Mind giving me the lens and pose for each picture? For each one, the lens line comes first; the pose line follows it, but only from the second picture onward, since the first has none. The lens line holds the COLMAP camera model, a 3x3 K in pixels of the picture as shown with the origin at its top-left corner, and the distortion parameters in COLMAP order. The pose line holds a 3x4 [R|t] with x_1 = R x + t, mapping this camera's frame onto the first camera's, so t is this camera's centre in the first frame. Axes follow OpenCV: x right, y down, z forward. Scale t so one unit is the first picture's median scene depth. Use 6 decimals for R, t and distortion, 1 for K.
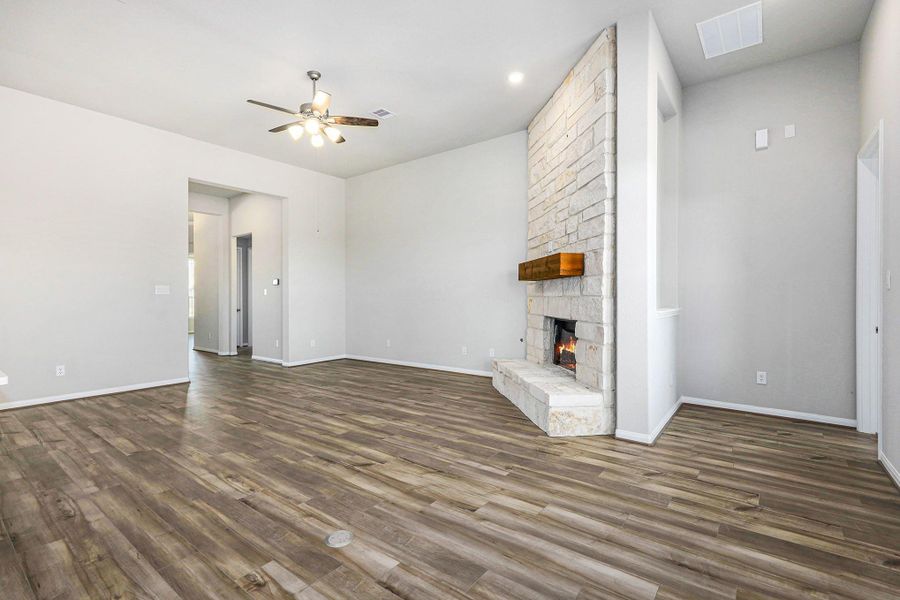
lens RADIAL K [[390.0, 0, 451.1], [0, 390.0, 300.3], [0, 0, 1]] dist [0.000011, -0.000239]
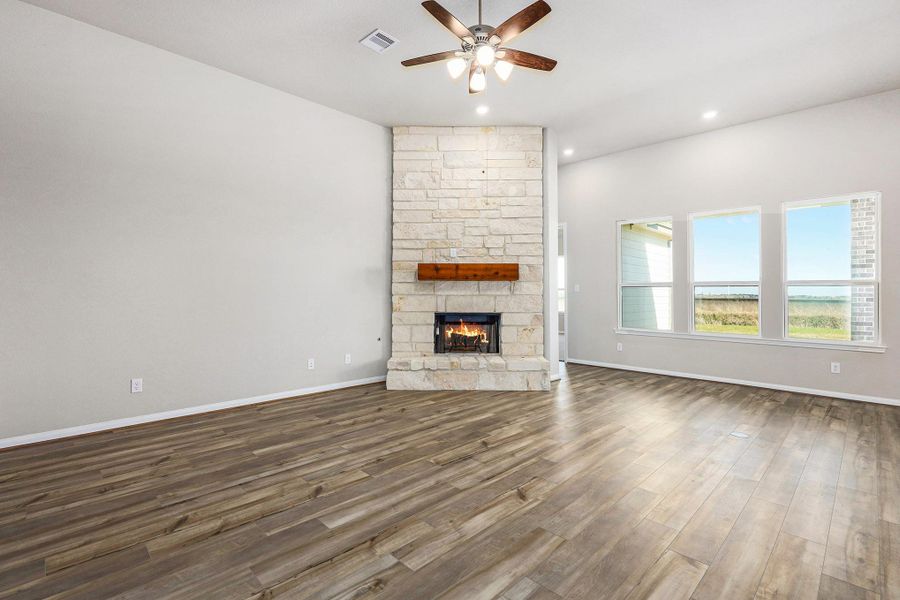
lens RADIAL K [[390.0, 0, 450.0], [0, 390.0, 294.4], [0, 0, 1]] dist [0.000011, -0.000239]
pose [[0.200323, 0.006332, 0.979709, -1.092937], [0.006697, 0.999947, -0.007832, -0.002499], [-0.979707, 0.008130, 0.200270, 0.929654]]
